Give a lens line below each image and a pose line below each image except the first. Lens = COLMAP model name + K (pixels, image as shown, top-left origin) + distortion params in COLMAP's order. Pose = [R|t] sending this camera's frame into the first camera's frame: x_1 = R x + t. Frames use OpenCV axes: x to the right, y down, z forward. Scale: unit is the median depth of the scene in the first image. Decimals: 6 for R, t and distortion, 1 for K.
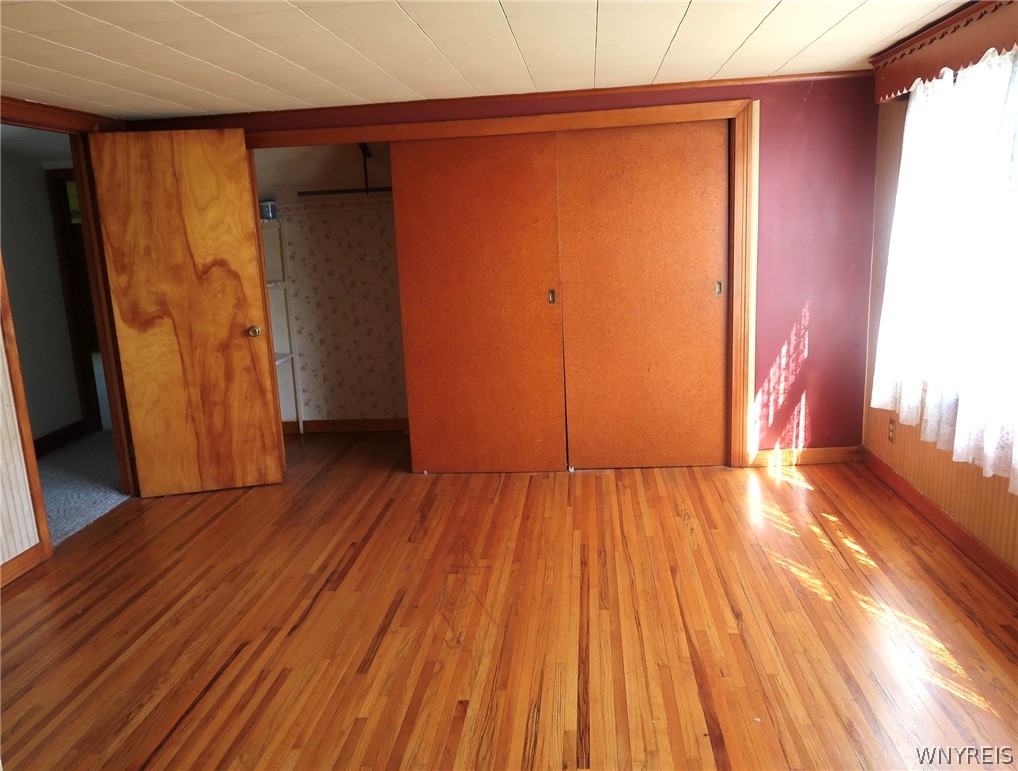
lens RADIAL K [[769.2, 0, 506.2], [0, 769.2, 383.9], [0, 0, 1]] dist [-0.042606, 0.010174]
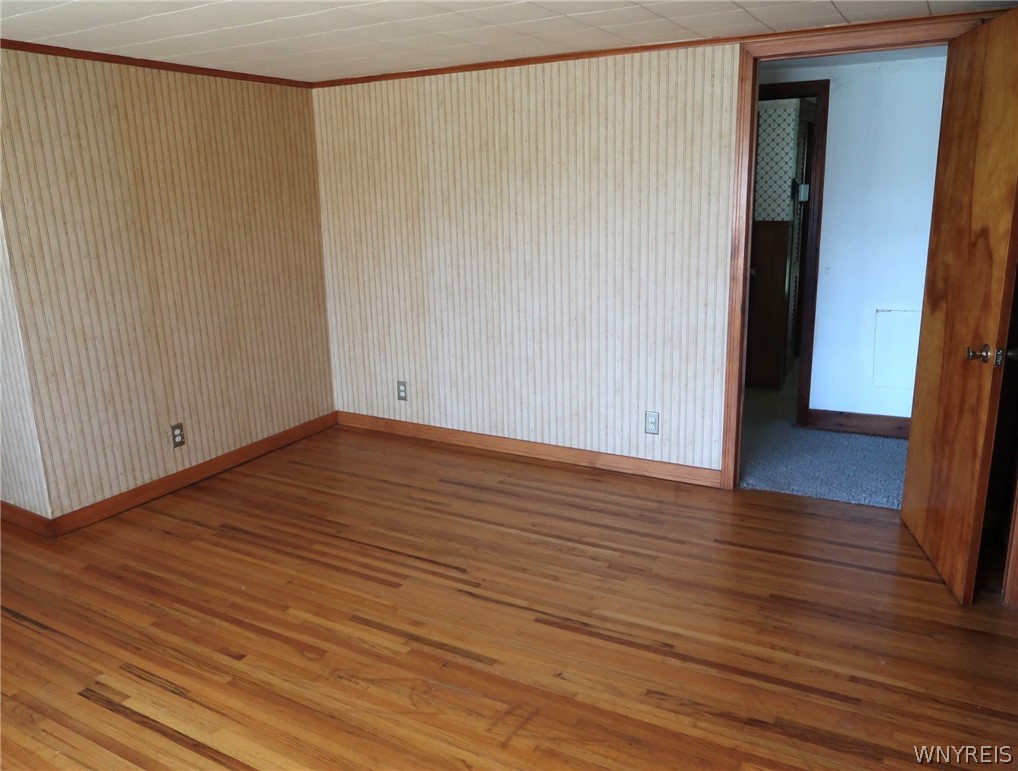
lens RADIAL K [[769.2, 0, 505.1], [0, 769.2, 388.6], [0, 0, 1]] dist [-0.042606, 0.010174]
pose [[-0.383897, 0.289416, -0.876847, 0.480413], [-0.153261, 0.916467, 0.369593, -0.289182], [0.910568, 0.276272, -0.307473, 1.194674]]
